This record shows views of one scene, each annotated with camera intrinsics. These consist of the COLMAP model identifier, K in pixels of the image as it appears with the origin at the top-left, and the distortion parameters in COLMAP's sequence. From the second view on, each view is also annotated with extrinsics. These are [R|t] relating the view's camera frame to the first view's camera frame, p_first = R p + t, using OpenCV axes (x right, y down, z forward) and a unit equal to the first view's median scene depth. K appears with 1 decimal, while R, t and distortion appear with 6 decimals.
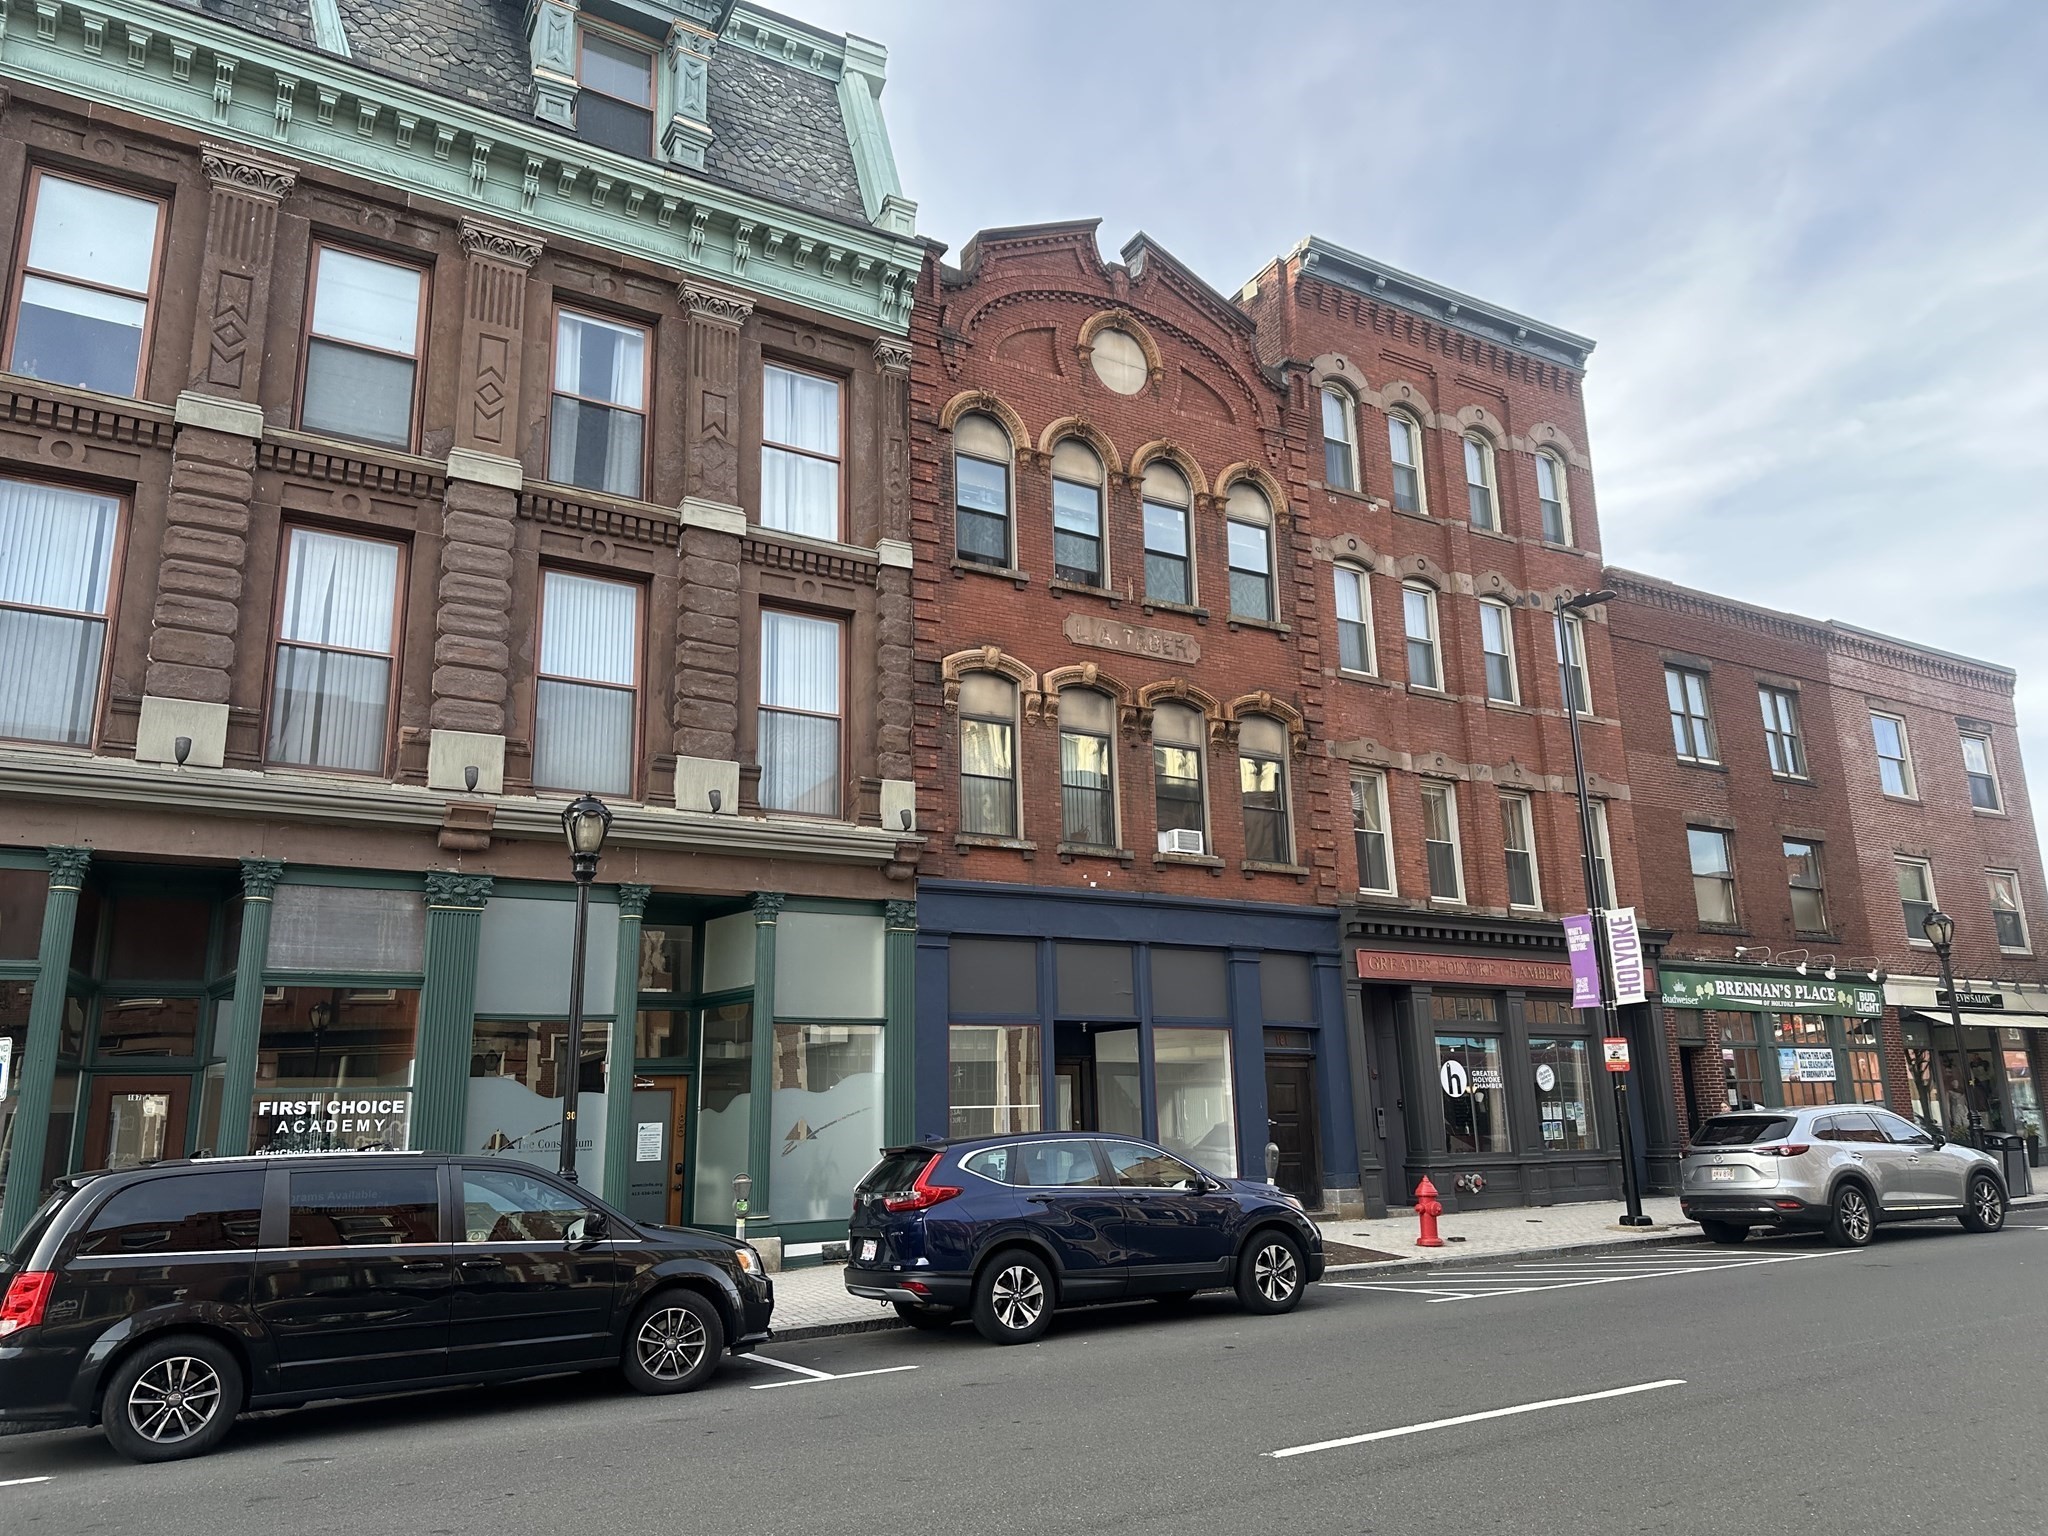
lens RADIAL K [[1460.8, 0, 1023.4], [0, 1460.8, 777.0], [0, 0, 1]] dist [0.076955, -0.073747]
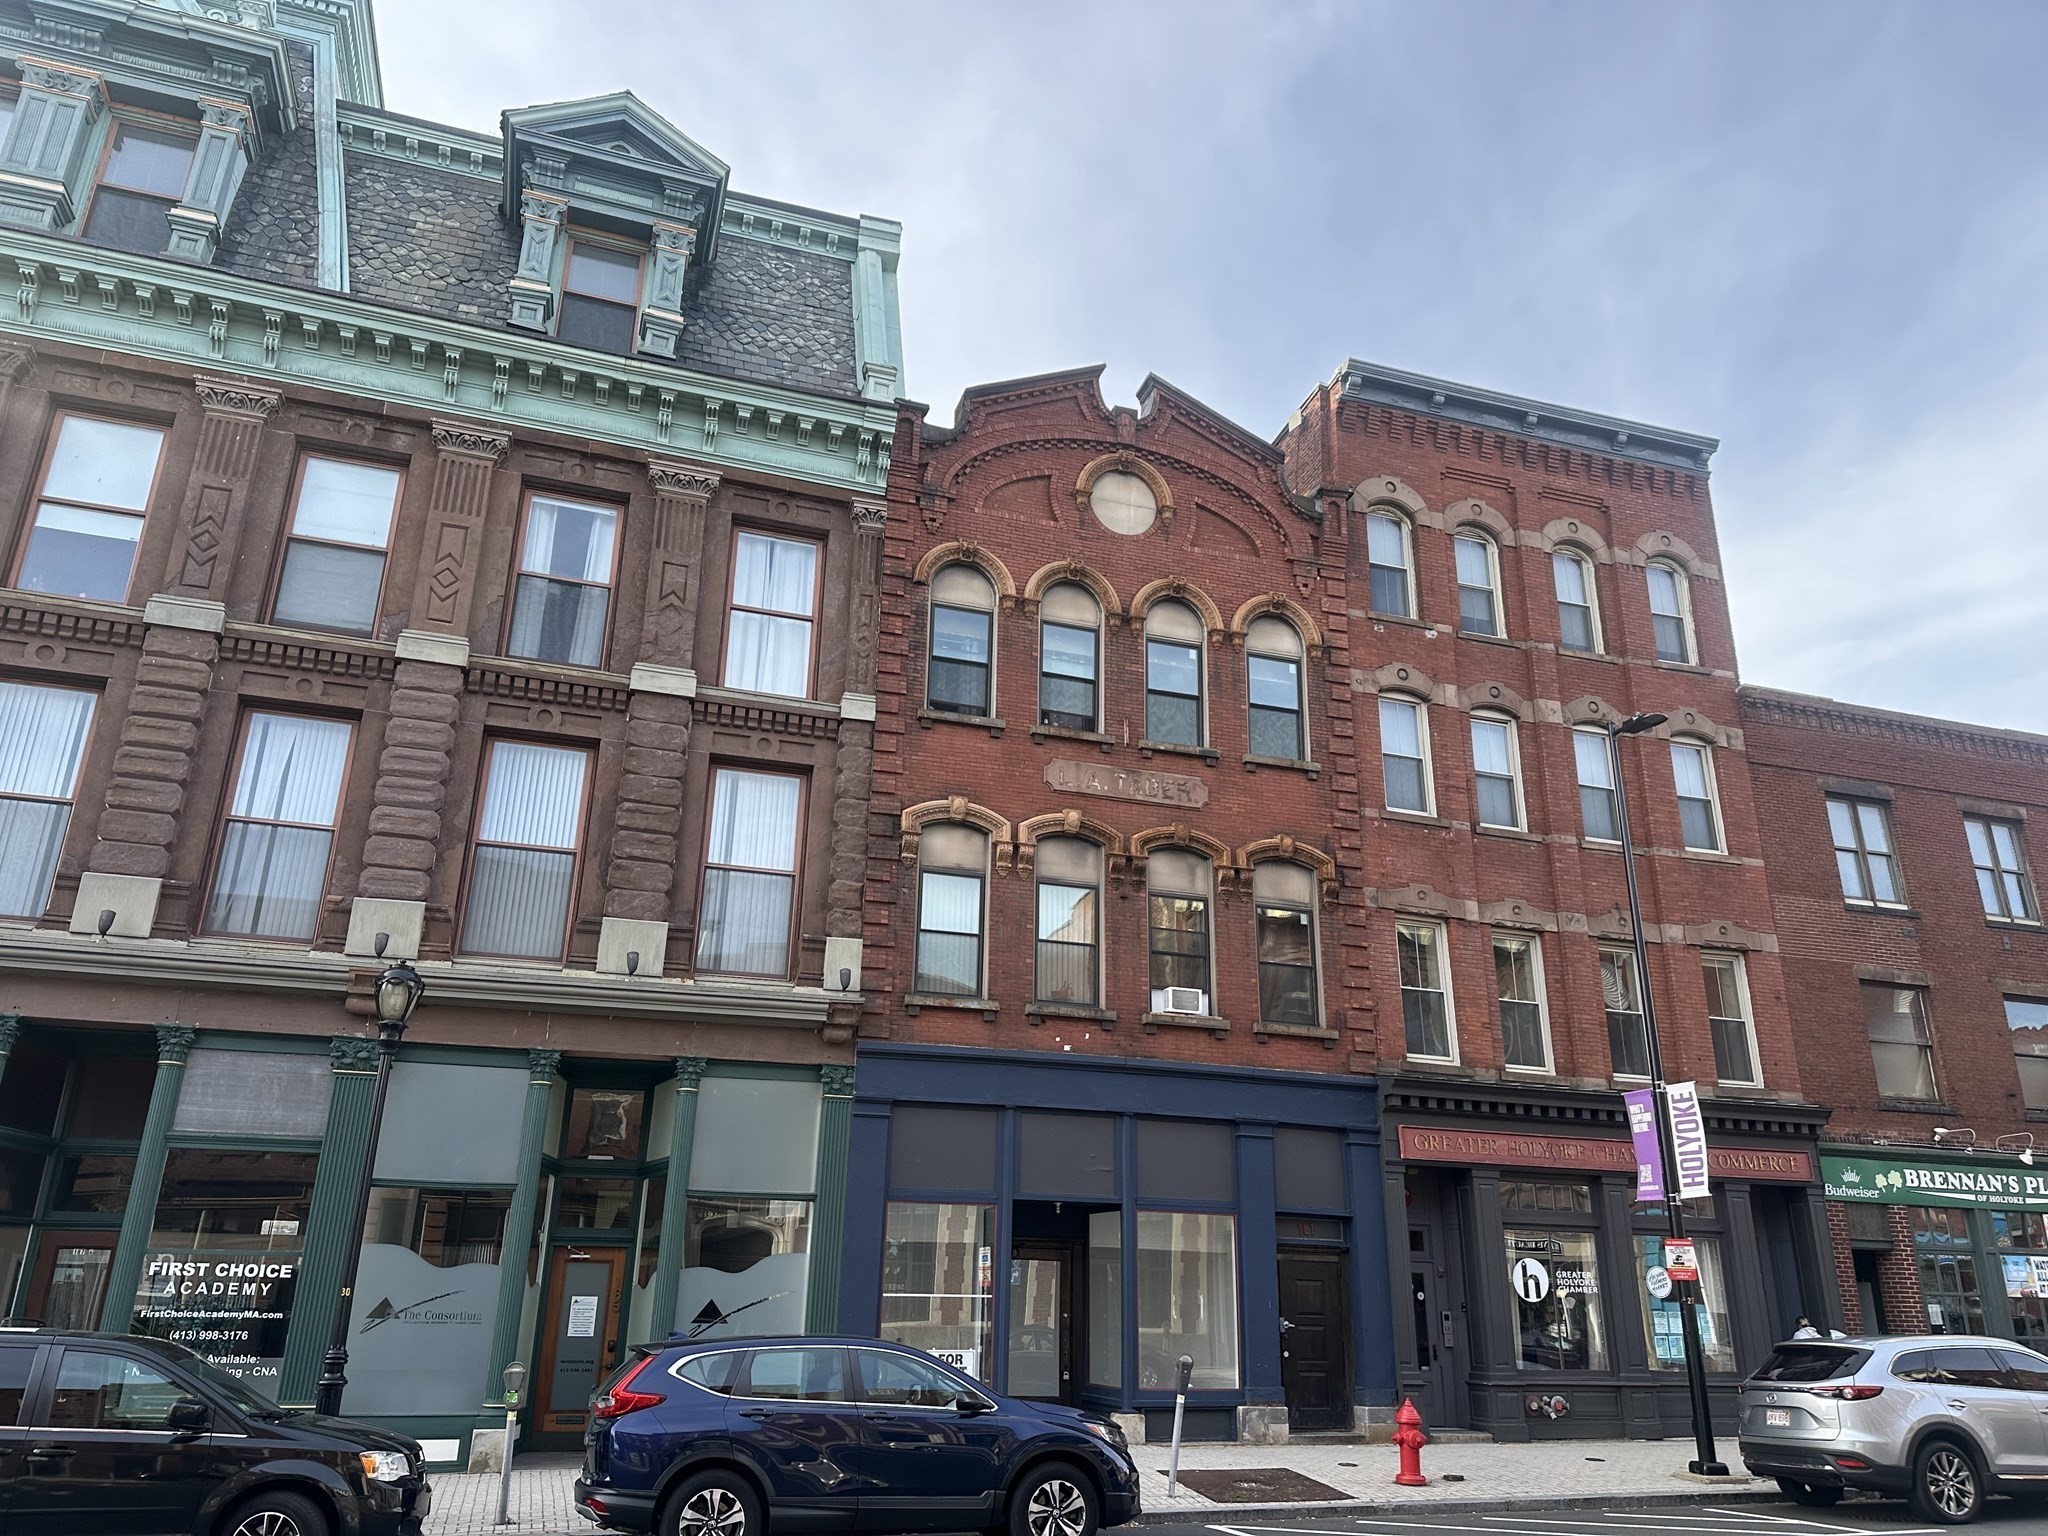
lens RADIAL K [[1460.8, 0, 1034.7], [0, 1460.8, 766.4], [0, 0, 1]] dist [0.076955, -0.073747]
pose [[0.974415, -0.036606, -0.221755, 0.239527], [0.012283, 0.993846, -0.110085, -0.002486], [0.224420, 0.104545, 0.968868, 0.070725]]
